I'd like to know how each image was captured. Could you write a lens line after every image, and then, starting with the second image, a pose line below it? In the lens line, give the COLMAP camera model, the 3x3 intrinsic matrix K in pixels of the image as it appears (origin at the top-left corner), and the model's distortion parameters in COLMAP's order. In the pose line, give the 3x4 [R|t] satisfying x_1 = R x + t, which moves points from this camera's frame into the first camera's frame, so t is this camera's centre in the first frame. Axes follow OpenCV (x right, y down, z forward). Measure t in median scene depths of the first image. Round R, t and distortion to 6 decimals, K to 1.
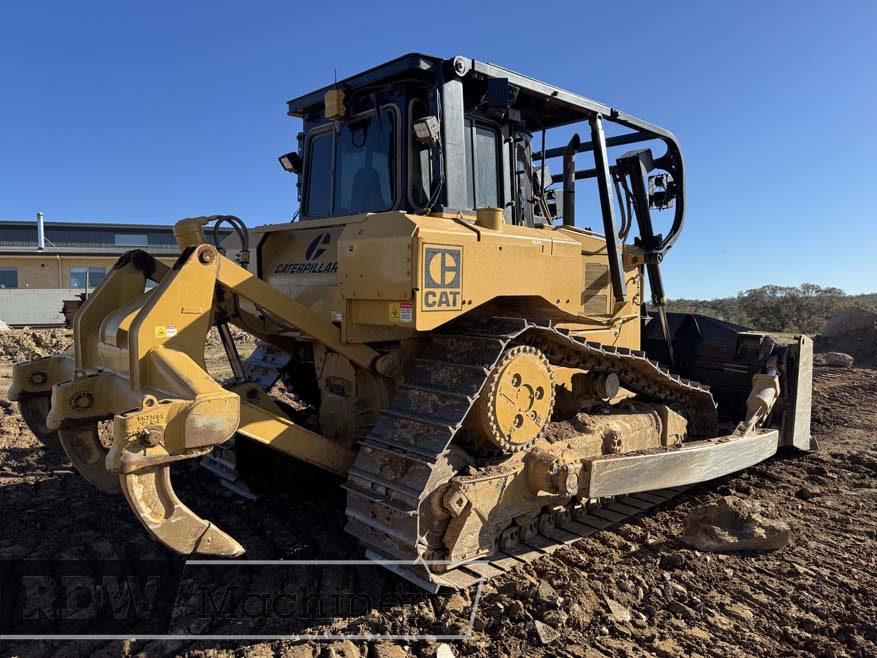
lens RADIAL K [[622.1, 0, 444.3], [0, 622.1, 332.3], [0, 0, 1]] dist [0.063868, -0.070590]
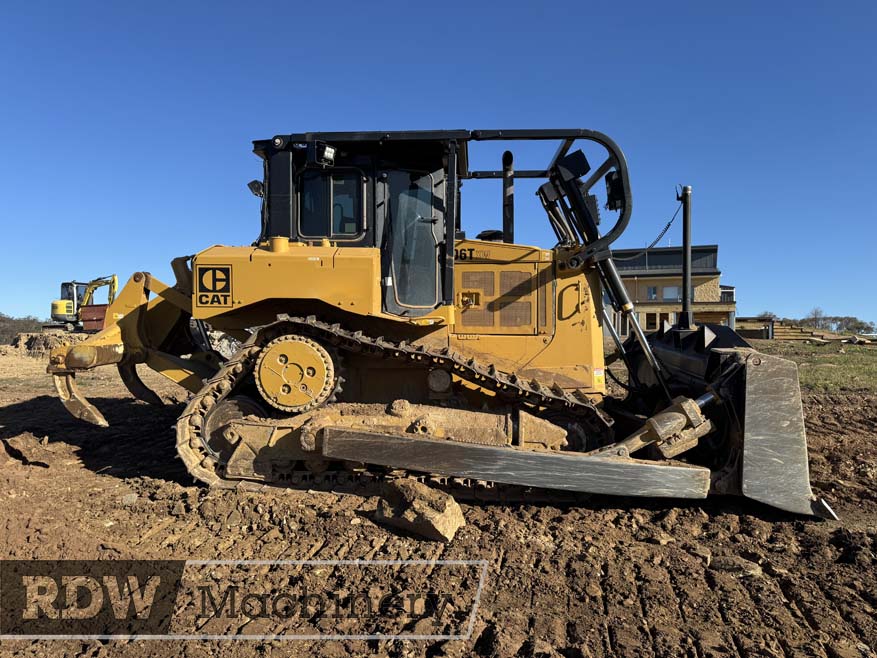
lens RADIAL K [[613.8, 0, 438.5], [0, 613.8, 329.0], [0, 0, 1]] dist [0.080492, -0.123677]
pose [[0.677731, 0.026335, -0.734838, 0.967027], [-0.054447, 0.998412, -0.014434, 0.008078], [0.733291, 0.049792, 0.678089, 0.227751]]
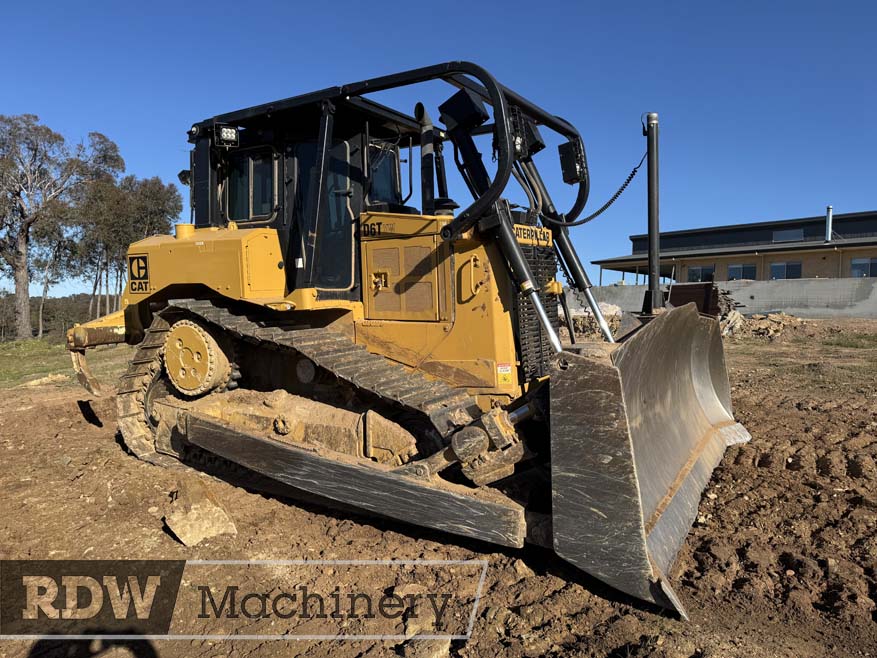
lens RADIAL K [[622.1, 0, 444.3], [0, 622.1, 332.3], [0, 0, 1]] dist [0.063868, -0.070590]
pose [[0.252368, 0.063423, -0.965551, 1.177281], [-0.053120, 0.997253, 0.051621, -0.038478], [0.966172, 0.038262, 0.255044, 0.865432]]
